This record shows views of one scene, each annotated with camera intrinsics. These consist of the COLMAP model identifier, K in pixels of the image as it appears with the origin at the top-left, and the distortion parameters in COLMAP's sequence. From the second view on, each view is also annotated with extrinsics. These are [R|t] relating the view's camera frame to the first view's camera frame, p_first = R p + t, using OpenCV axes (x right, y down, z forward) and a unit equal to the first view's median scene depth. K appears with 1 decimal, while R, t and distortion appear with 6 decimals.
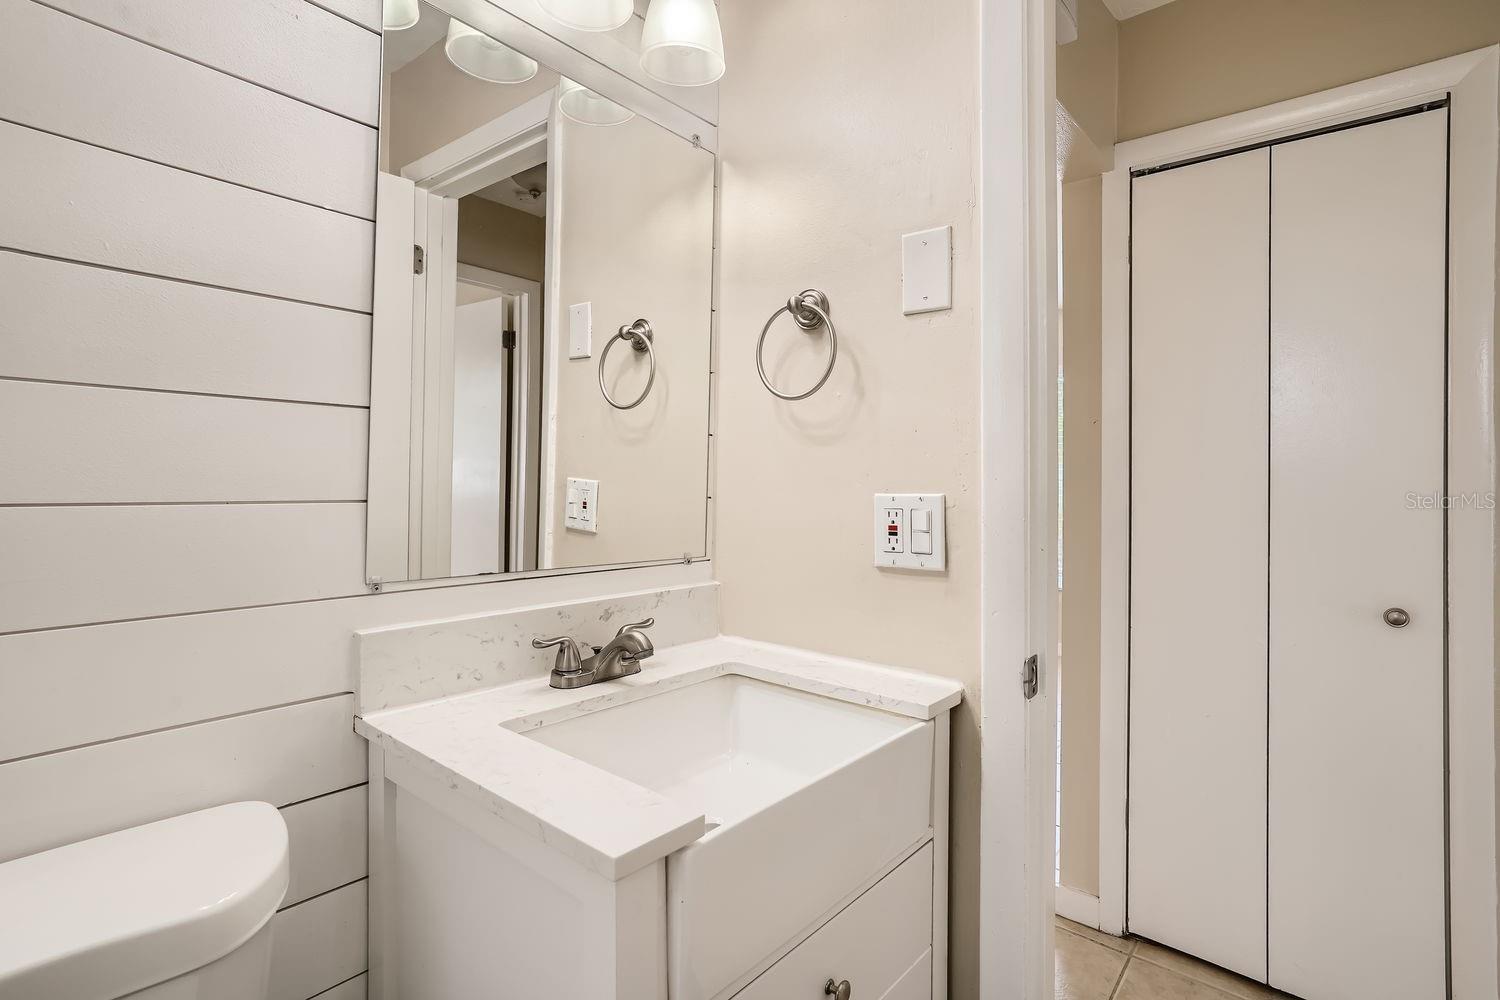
lens RADIAL K [[744.7, 0, 752.9], [0, 744.7, 485.6], [0, 0, 1]] dist [-0.037552, 0.019586]
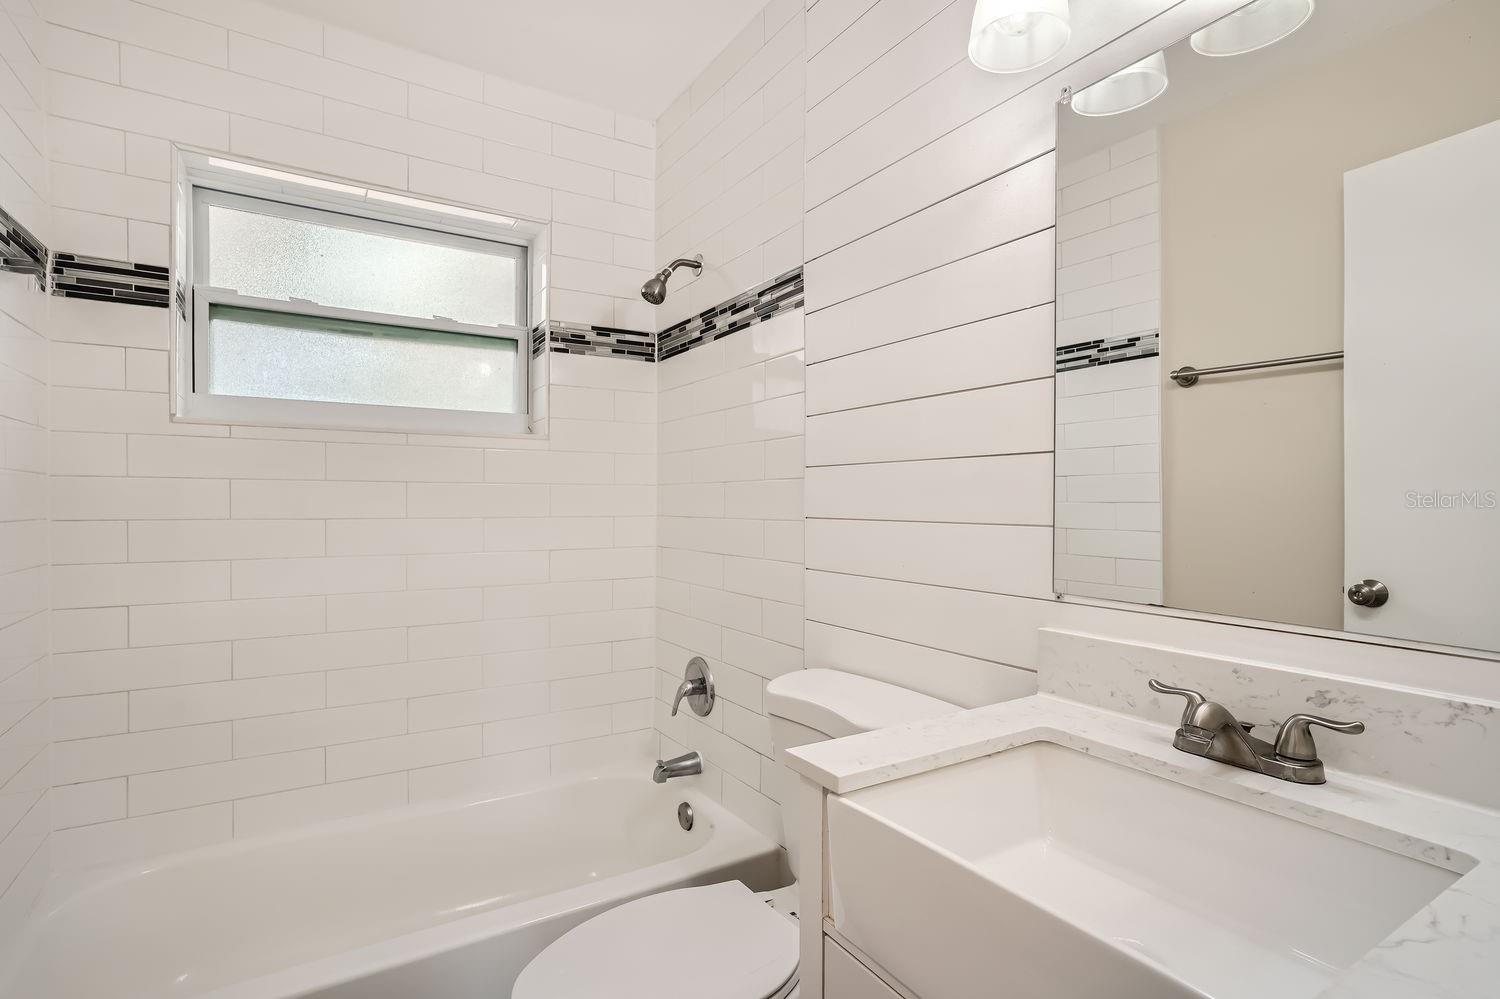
lens RADIAL K [[739.6, 0, 750.0], [0, 739.6, 499.5], [0, 0, 1]] dist [-0.002573, 0.000429]
pose [[-0.329558, -0.012258, -0.944056, 0.785531], [-0.006867, 0.999920, -0.010586, -0.009147], [0.944110, 0.002995, -0.329616, 0.847965]]
